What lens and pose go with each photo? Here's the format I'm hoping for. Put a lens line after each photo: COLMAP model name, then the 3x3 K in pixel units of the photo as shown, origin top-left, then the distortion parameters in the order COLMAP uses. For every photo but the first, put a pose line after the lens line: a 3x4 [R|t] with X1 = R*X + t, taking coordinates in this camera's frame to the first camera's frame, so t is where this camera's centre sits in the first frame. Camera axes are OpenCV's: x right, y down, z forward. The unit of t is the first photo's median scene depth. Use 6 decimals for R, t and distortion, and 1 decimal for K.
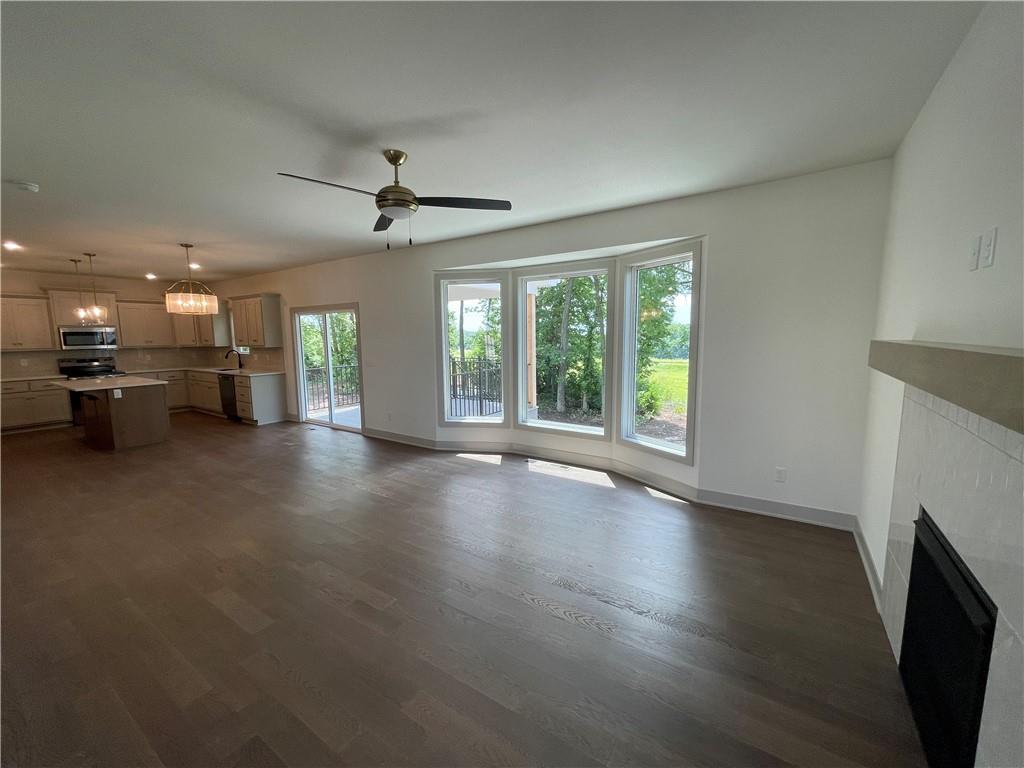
lens RADIAL K [[415.4, 0, 509.2], [0, 415.4, 385.1], [0, 0, 1]] dist [0.000752, 0.000725]
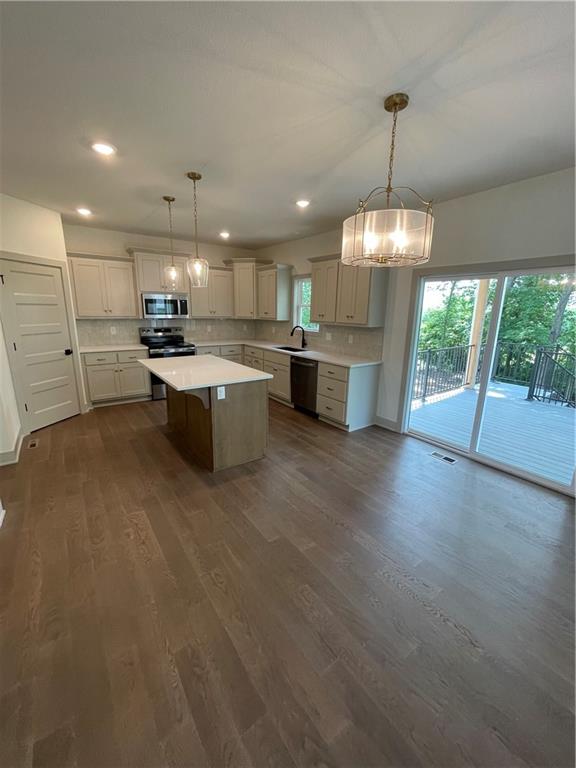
lens RADIAL K [[311.6, 0, 290.0], [0, 311.6, 381.9], [0, 0, 1]] dist [0.000752, 0.000725]
pose [[0.941786, 0.107837, -0.318450, -0.527259], [-0.073342, 0.990250, 0.118427, -0.050927], [0.328116, -0.088177, 0.940513, 0.437649]]
